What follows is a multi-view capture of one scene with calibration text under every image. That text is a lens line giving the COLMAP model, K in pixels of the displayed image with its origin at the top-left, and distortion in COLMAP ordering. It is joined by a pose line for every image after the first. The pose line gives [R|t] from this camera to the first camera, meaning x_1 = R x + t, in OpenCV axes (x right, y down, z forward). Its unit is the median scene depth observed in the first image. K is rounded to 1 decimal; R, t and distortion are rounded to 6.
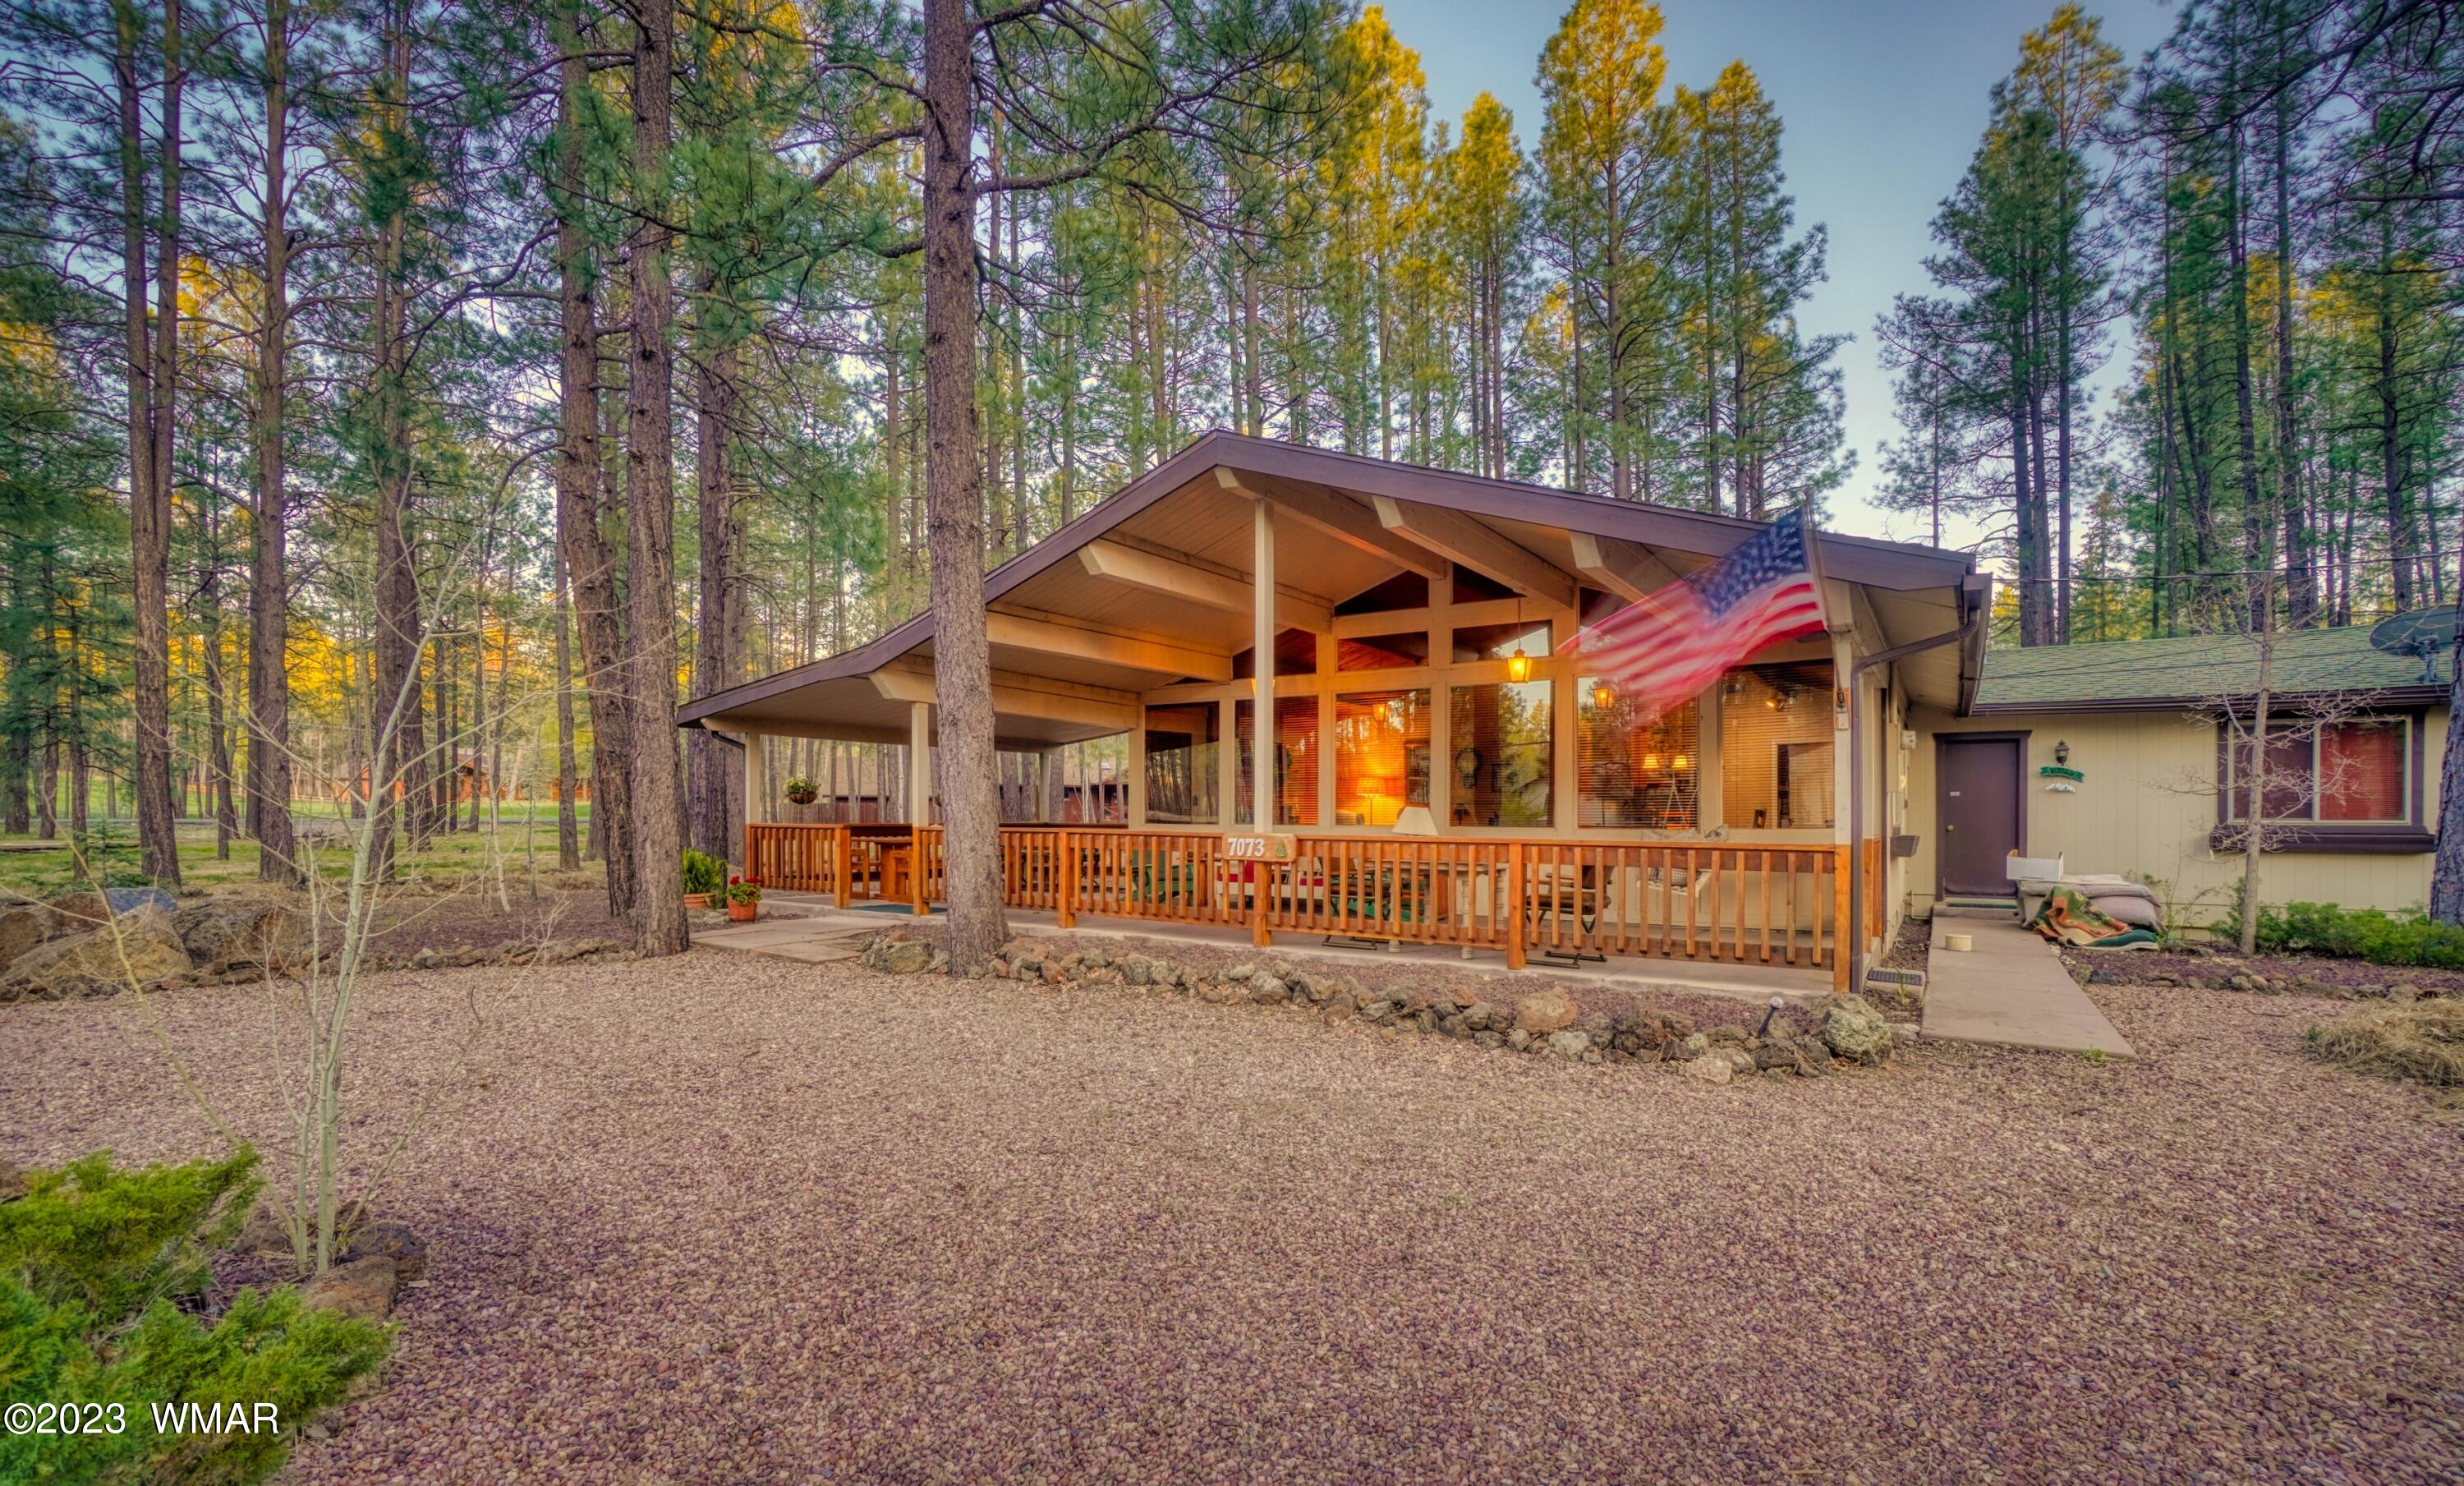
lens RADIAL K [[1118.7, 0, 1299.3], [0, 1118.7, 817.2], [0, 0, 1]] dist [0.001674, 0.000555]
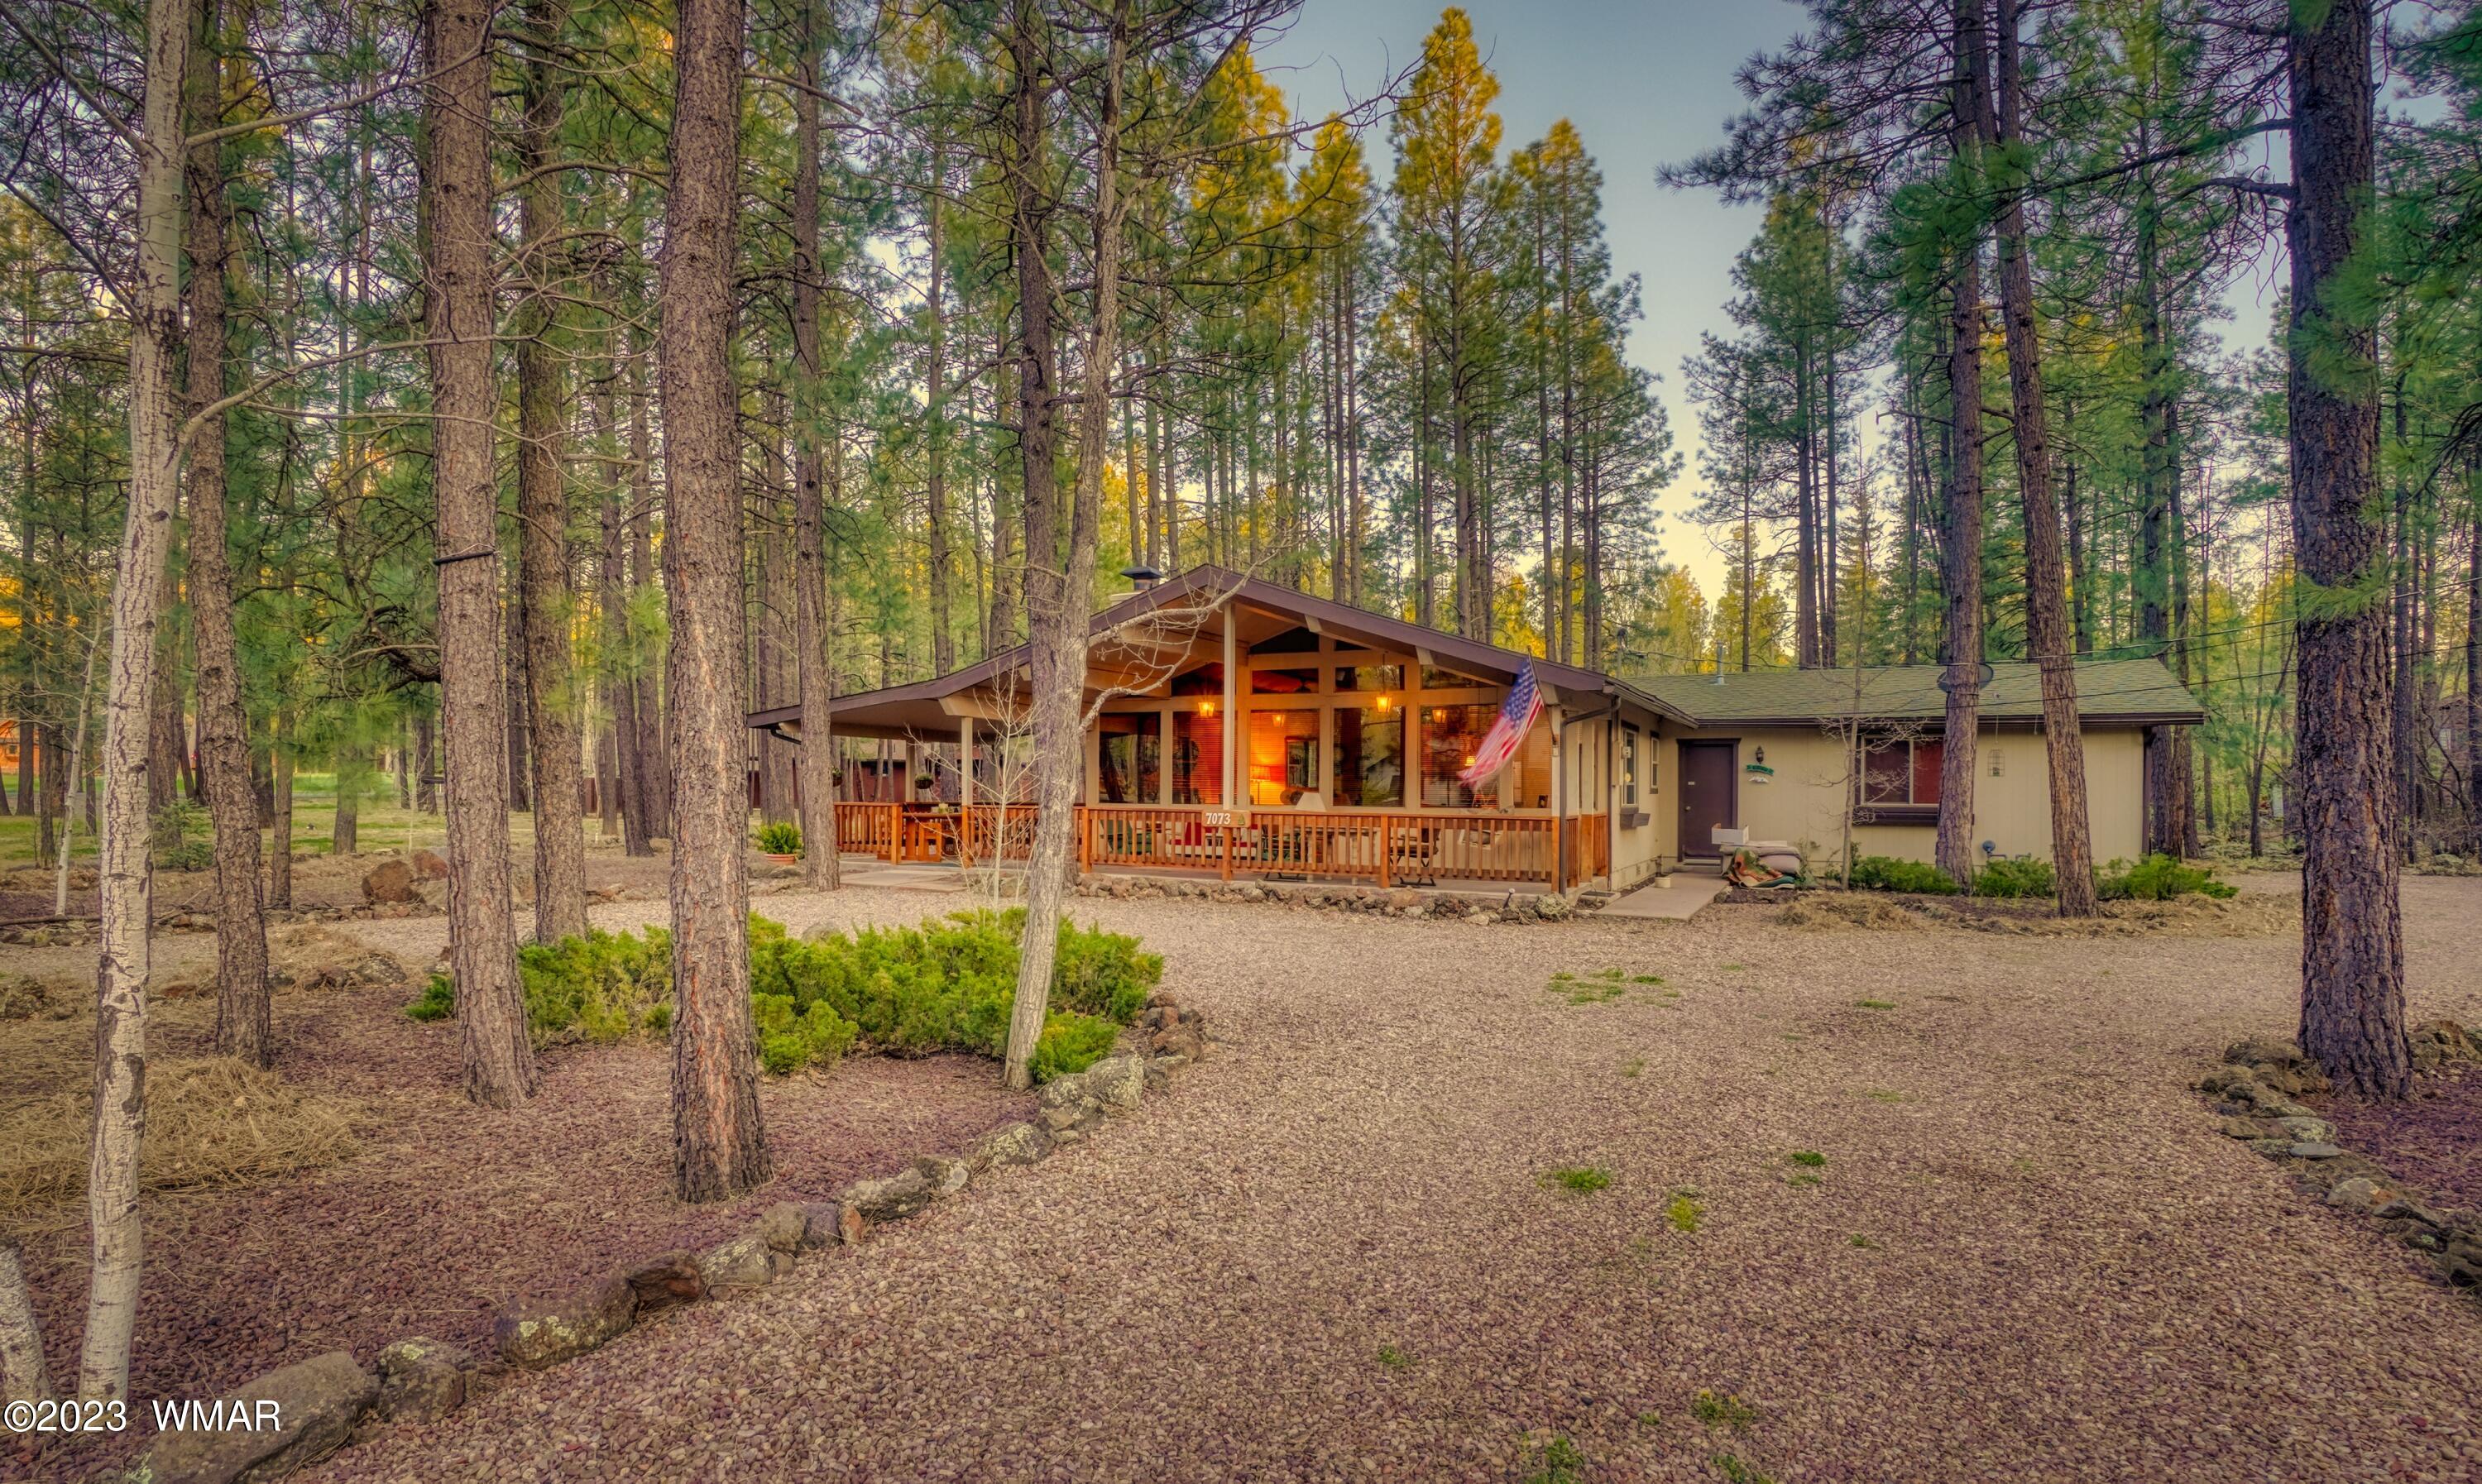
lens RADIAL K [[1216.1, 0, 1239.2], [0, 1216.1, 807.7], [0, 0, 1]] dist [-0.033290, -0.000334]
pose [[0.995787, 0.002809, 0.091656, -0.106015], [-0.003721, 0.999945, 0.009780, -0.003932], [-0.091623, -0.010080, 0.995743, -0.445832]]
